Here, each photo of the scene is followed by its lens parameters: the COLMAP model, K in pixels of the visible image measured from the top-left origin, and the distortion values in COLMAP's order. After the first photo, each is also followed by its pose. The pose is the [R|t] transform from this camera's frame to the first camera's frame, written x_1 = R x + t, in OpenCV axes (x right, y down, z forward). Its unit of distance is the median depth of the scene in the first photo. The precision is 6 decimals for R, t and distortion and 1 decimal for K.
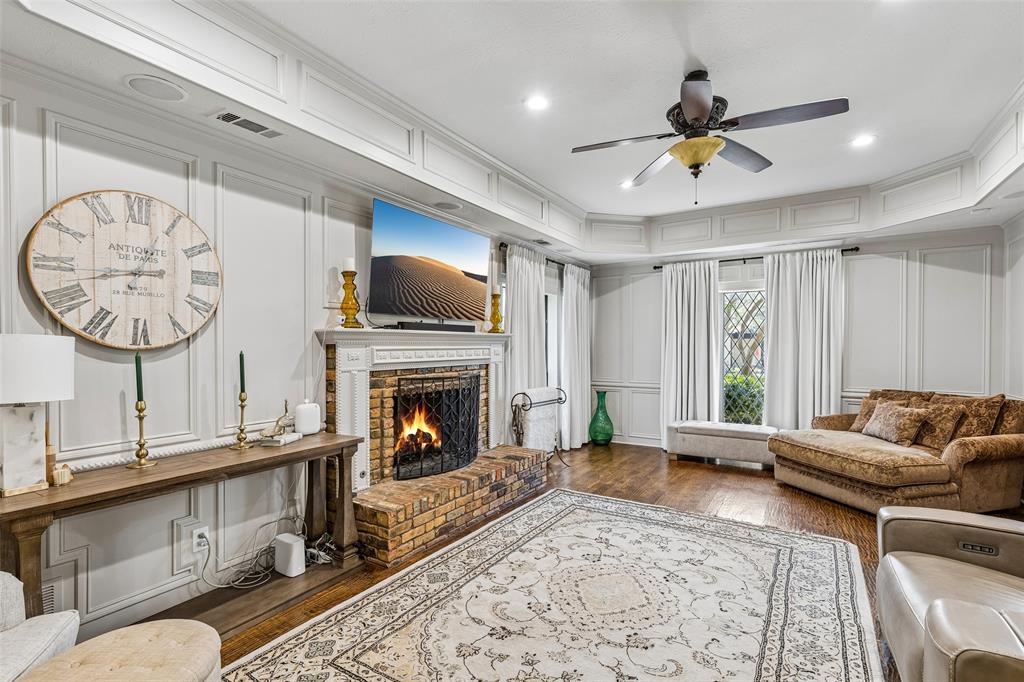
lens RADIAL K [[473.4, 0, 516.5], [0, 473.4, 348.2], [0, 0, 1]] dist [0.011577, 0.000179]
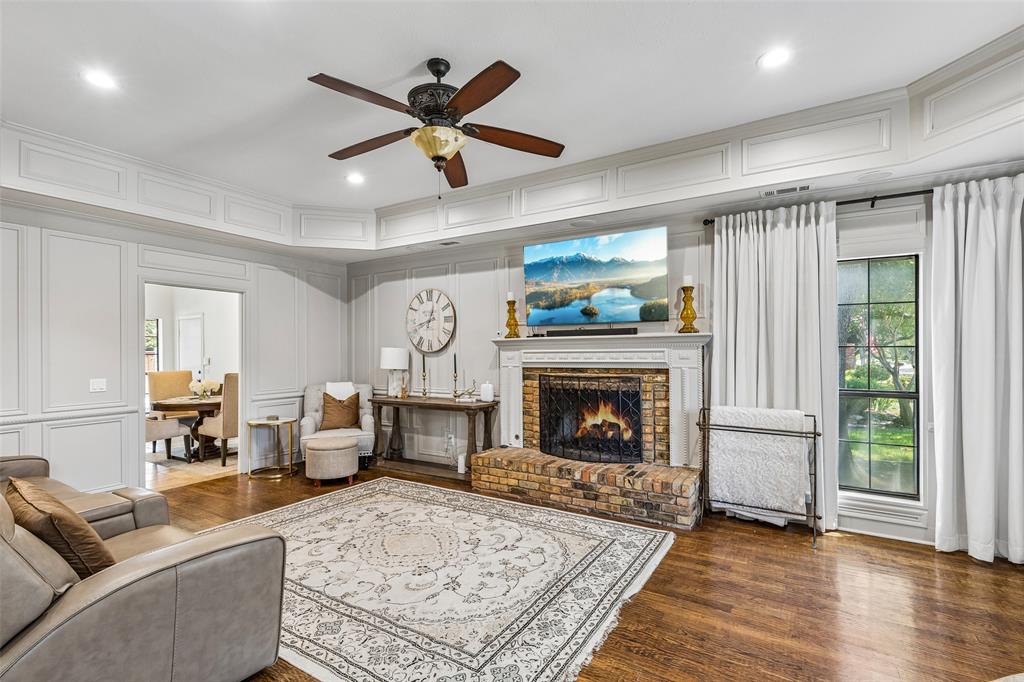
lens RADIAL K [[473.4, 0, 517.9], [0, 473.4, 345.4], [0, 0, 1]] dist [0.011577, 0.000179]
pose [[0.004238, -0.013207, -0.999904, 1.000167], [0.002389, 0.999910, -0.013197, 0.001147], [0.999988, -0.002333, 0.004269, 0.870145]]
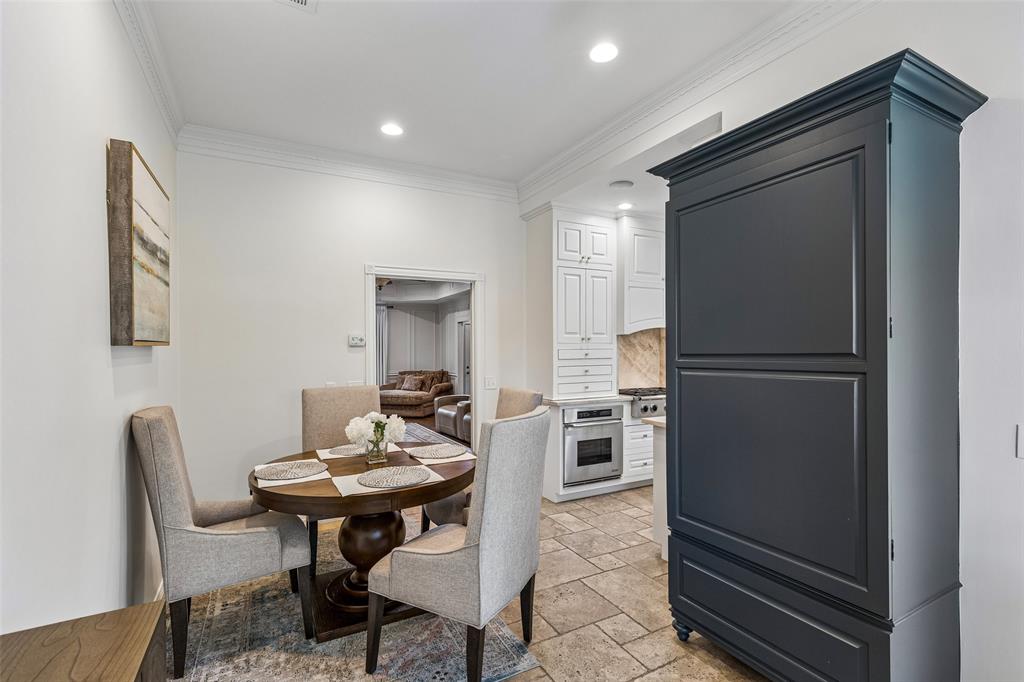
lens RADIAL K [[473.4, 0, 515.5], [0, 473.4, 346.5], [0, 0, 1]] dist [0.011577, 0.000179]
pose [[0.502282, 0.000595, 0.864704, -1.567176], [0.010570, 0.999921, -0.006828, -0.014531], [-0.864639, 0.012569, 0.502236, -1.013192]]
